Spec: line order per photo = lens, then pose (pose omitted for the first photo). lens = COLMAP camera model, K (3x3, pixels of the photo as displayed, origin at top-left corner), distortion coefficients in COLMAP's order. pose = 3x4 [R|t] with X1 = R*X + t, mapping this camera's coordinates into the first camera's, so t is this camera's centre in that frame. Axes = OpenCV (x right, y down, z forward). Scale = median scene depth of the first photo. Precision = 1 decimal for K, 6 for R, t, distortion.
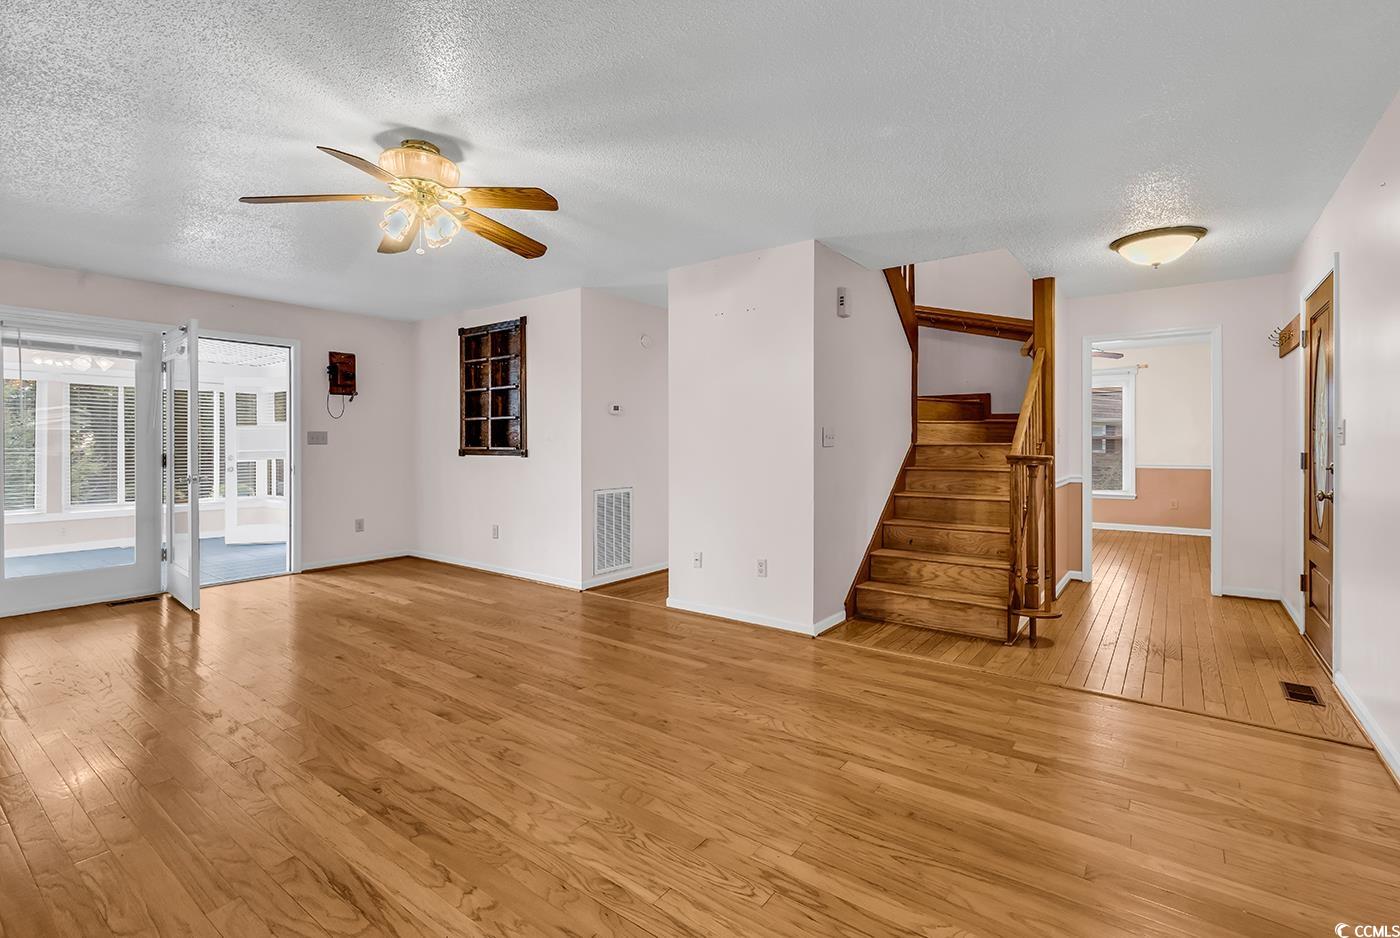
lens RADIAL K [[641.6, 0, 698.9], [0, 641.6, 455.9], [0, 0, 1]] dist [0.000621, -0.000005]
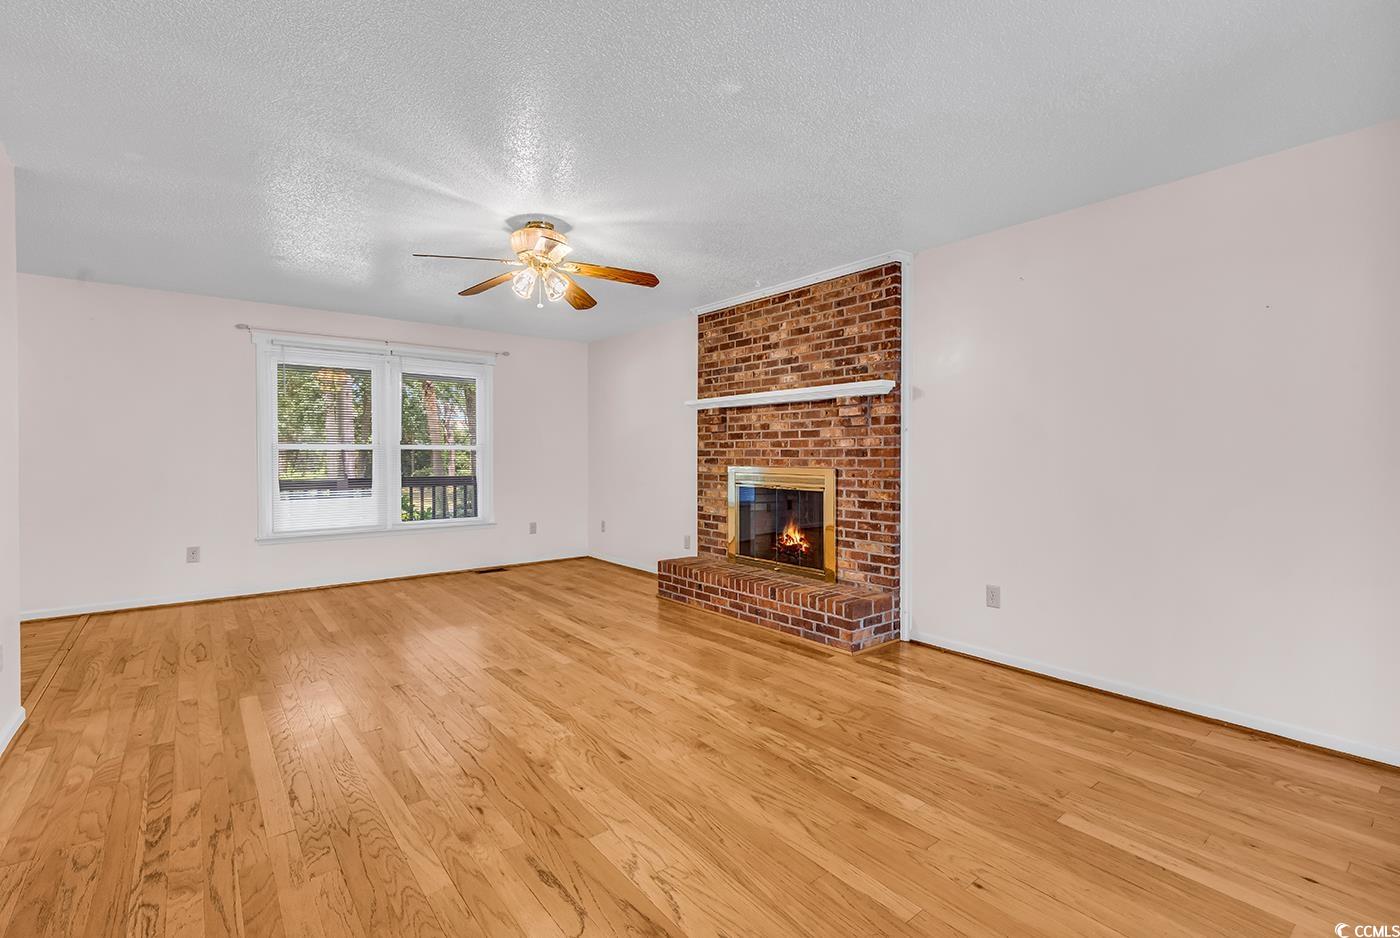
lens RADIAL K [[641.6, 0, 698.9], [0, 641.6, 455.9], [0, 0, 1]] dist [0.000621, -0.000005]
pose [[-0.968265, -0.001071, 0.249922, -1.070485], [0.004671, 0.999739, 0.022381, -0.045022], [-0.249881, 0.022838, -0.968007, 2.175394]]
